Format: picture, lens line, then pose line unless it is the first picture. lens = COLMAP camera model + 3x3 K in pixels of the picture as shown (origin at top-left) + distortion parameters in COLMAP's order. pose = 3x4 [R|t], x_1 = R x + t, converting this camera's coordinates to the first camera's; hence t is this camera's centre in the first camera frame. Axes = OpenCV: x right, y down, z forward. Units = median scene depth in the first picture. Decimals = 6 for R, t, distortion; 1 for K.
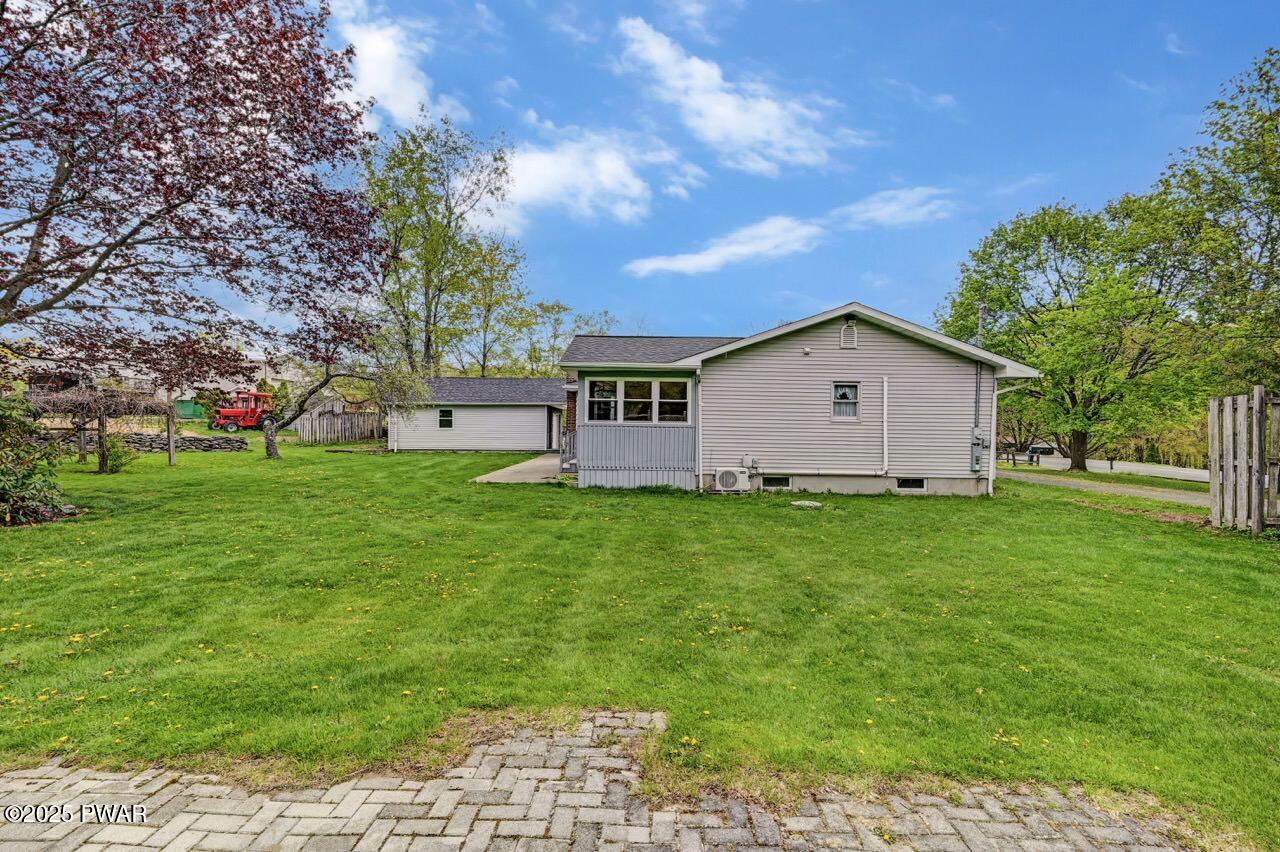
lens RADIAL K [[588.0, 0, 639.5], [0, 588.0, 438.7], [0, 0, 1]] dist [0.001545, 0.000312]
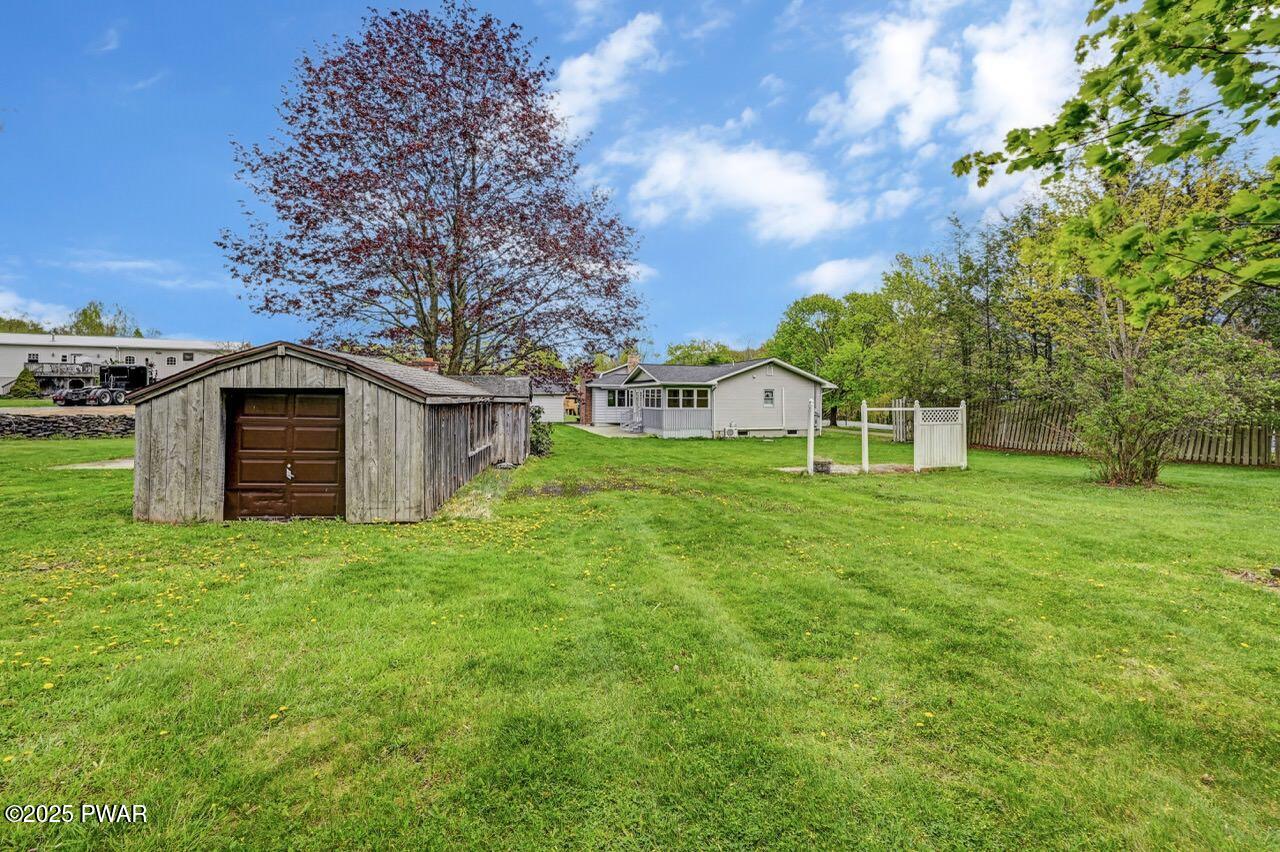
lens RADIAL K [[512.3, 0, 637.1], [0, 512.3, 410.7], [0, 0, 1]] dist [0.000715, 0.000082]
pose [[0.944947, -0.014409, 0.326905, -0.818626], [0.012746, 0.999893, 0.007226, -0.034877], [-0.326974, -0.002662, 0.945030, -0.765209]]
